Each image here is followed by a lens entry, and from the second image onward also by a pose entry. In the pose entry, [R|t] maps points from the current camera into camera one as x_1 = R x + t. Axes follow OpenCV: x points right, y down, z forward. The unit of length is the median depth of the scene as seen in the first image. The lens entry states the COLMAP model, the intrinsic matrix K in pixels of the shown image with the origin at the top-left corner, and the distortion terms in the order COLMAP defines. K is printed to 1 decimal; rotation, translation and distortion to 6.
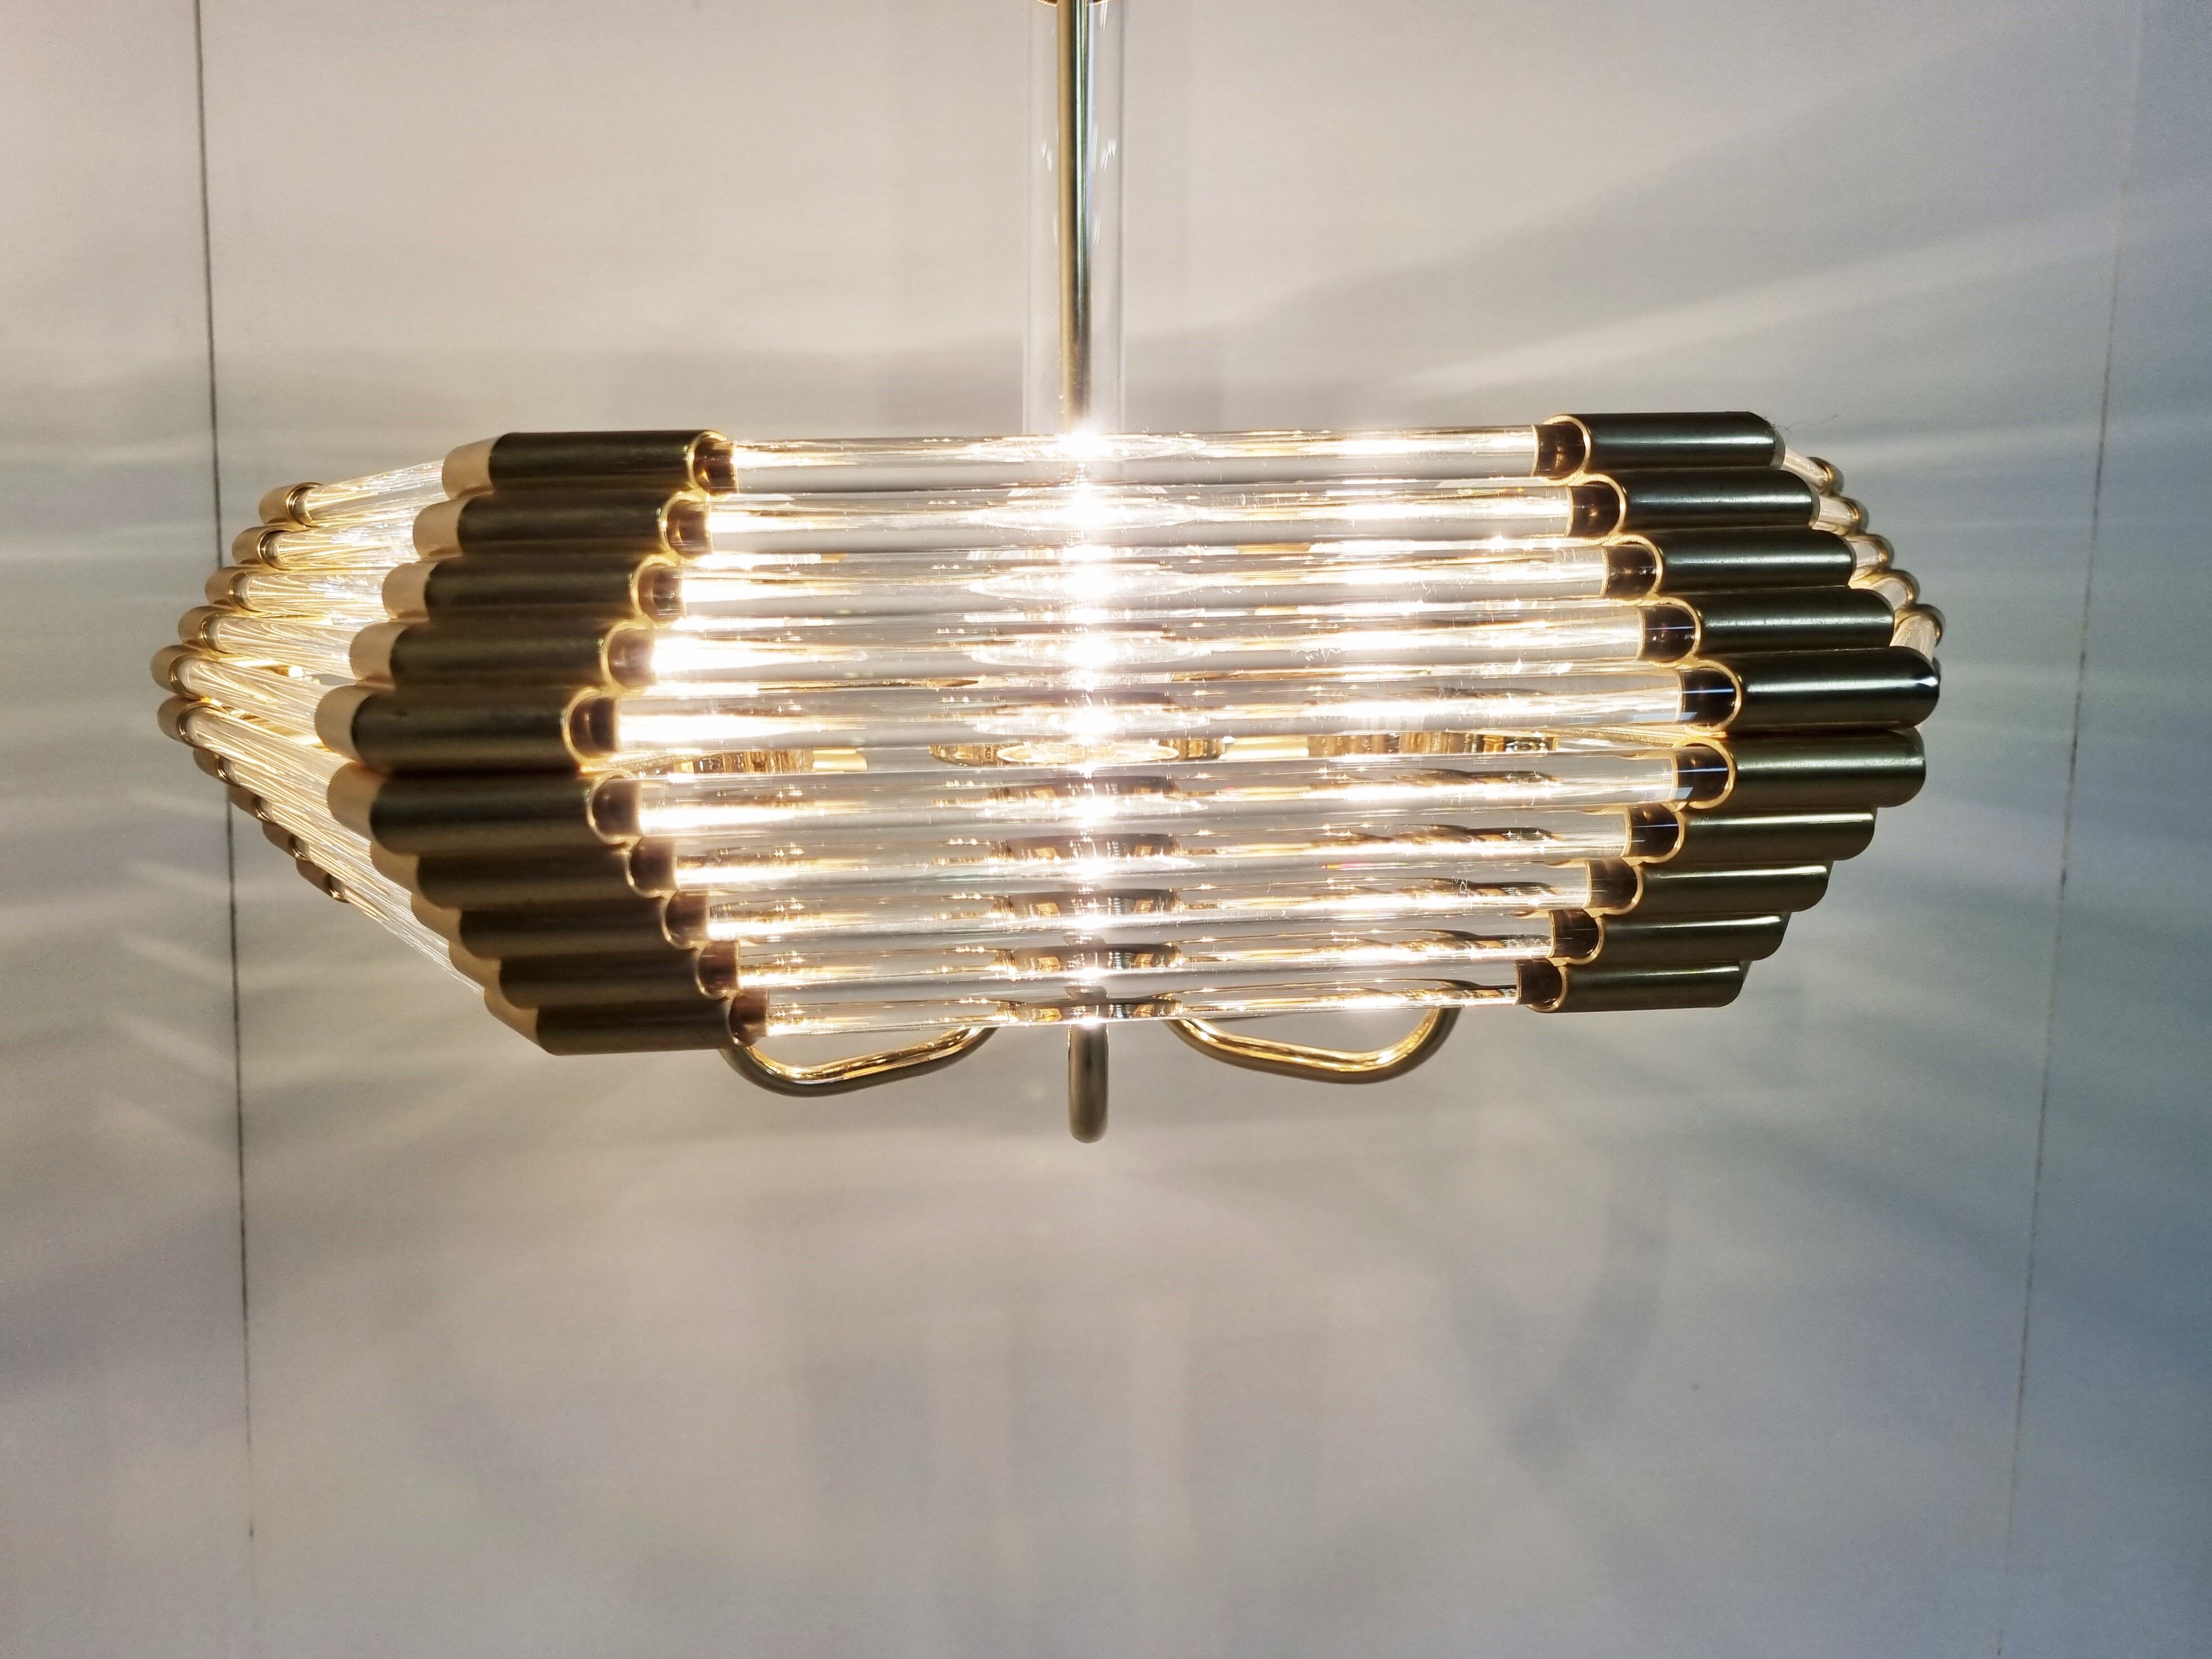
lens RADIAL K [[1784.8, 0, 1080.5], [0, 1784.8, 837.3], [0, 0, 1]] dist [0.055082, -0.026449]
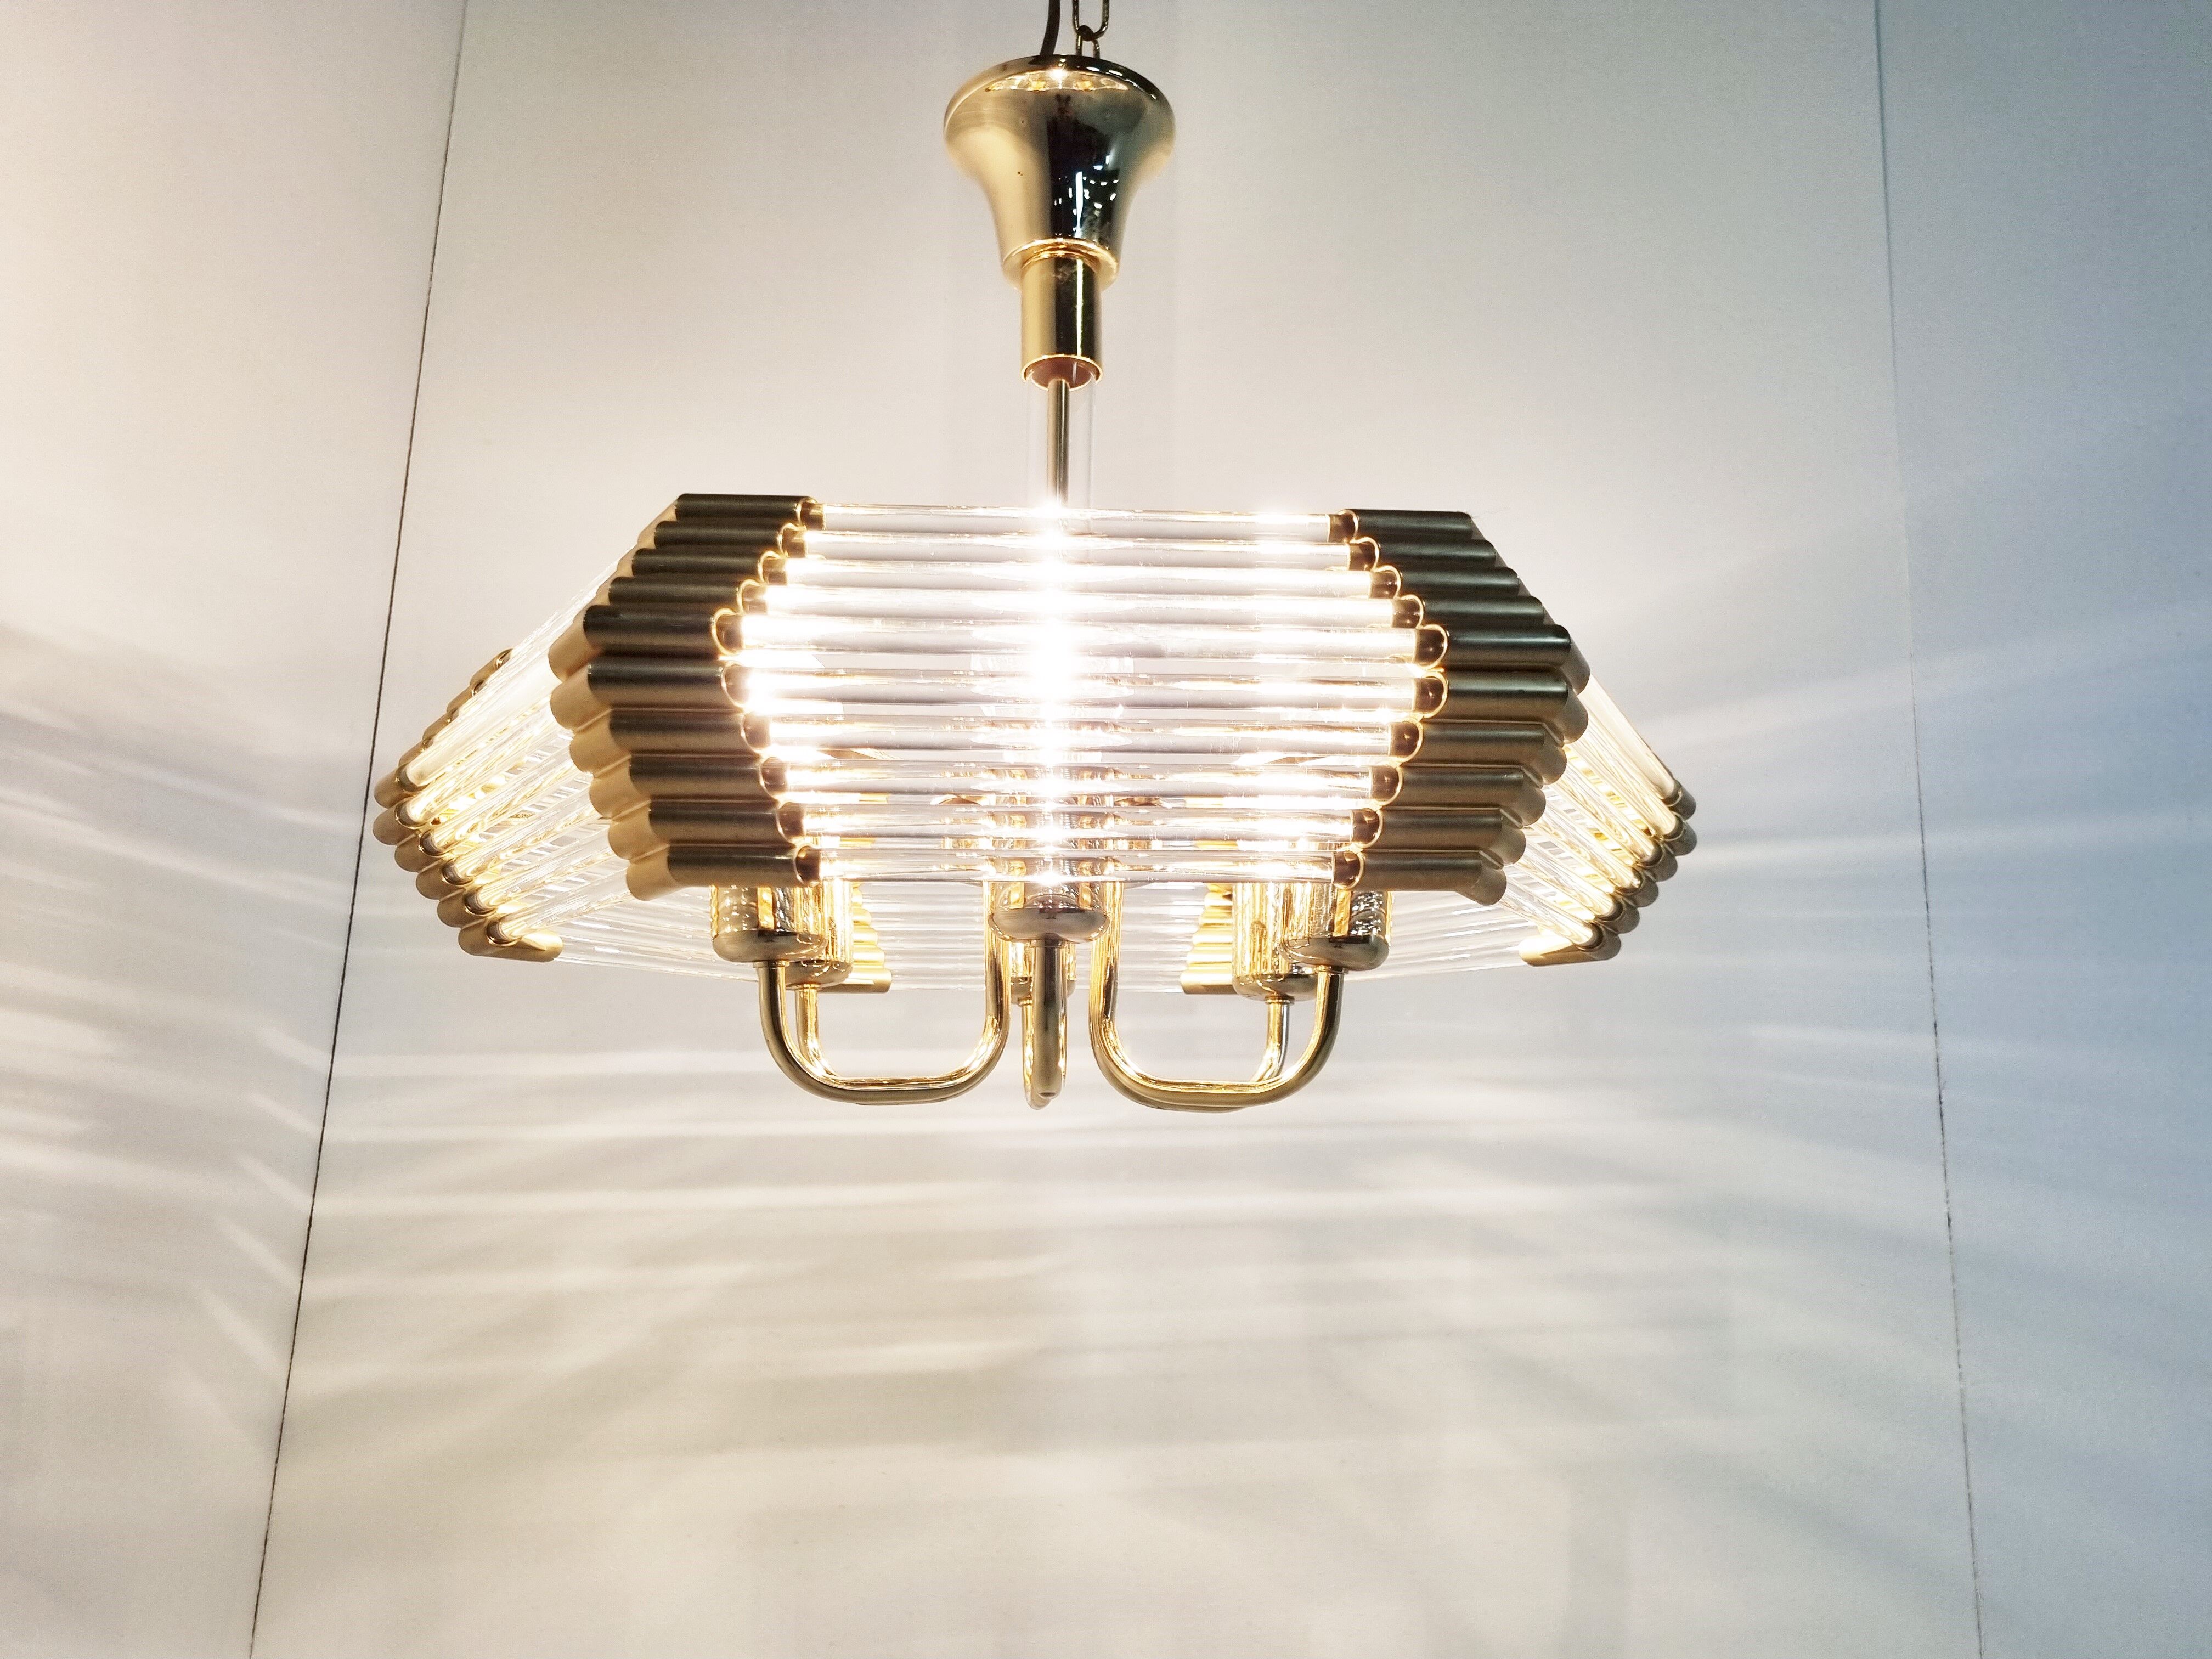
lens RADIAL K [[1724.5, 0, 1110.2], [0, 1724.5, 844.2], [0, 0, 1]] dist [0.074754, -0.007279]
pose [[0.999892, 0.014441, 0.002647, 0.047260], [-0.012871, 0.948941, -0.315190, 0.416571], [-0.007063, 0.315122, 0.949025, -0.287191]]
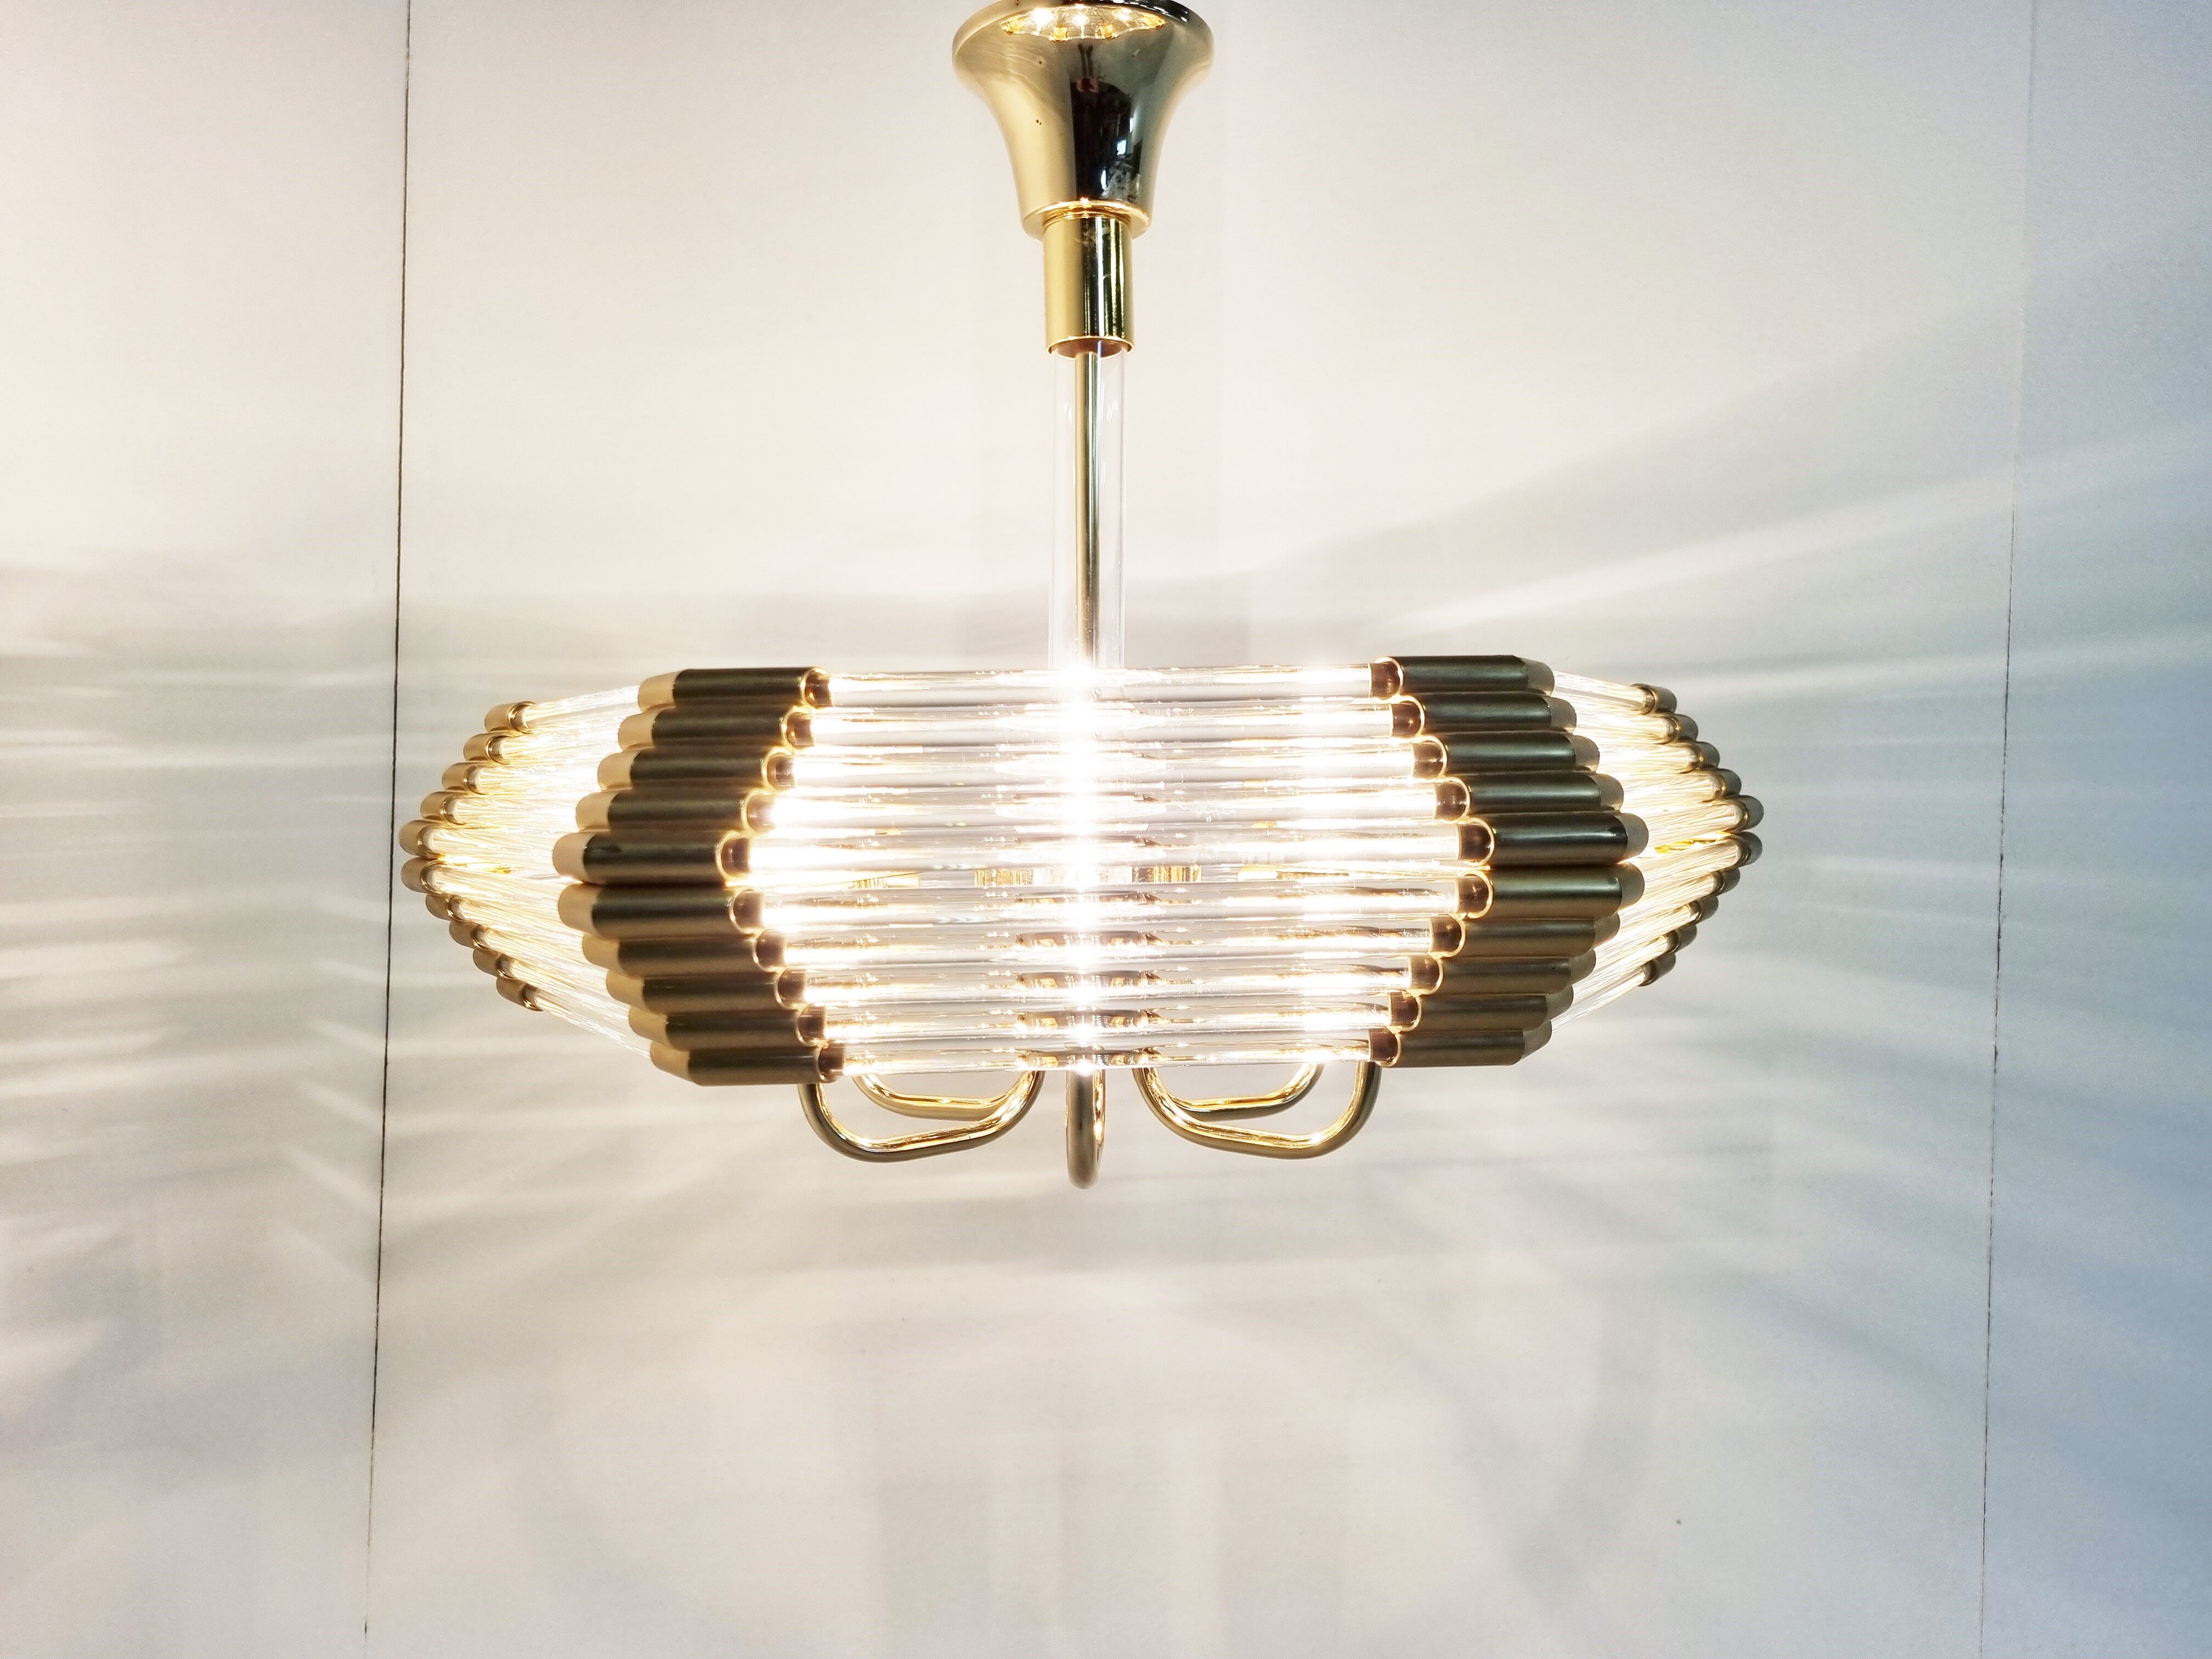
lens RADIAL K [[1724.5, 0, 1110.5], [0, 1724.5, 843.3], [0, 0, 1]] dist [0.074754, -0.007279]
pose [[0.999602, 0.003670, -0.027979, 0.062298], [-0.006846, 0.993427, -0.114259, 0.064629], [0.027376, 0.114405, 0.993057, -0.318708]]
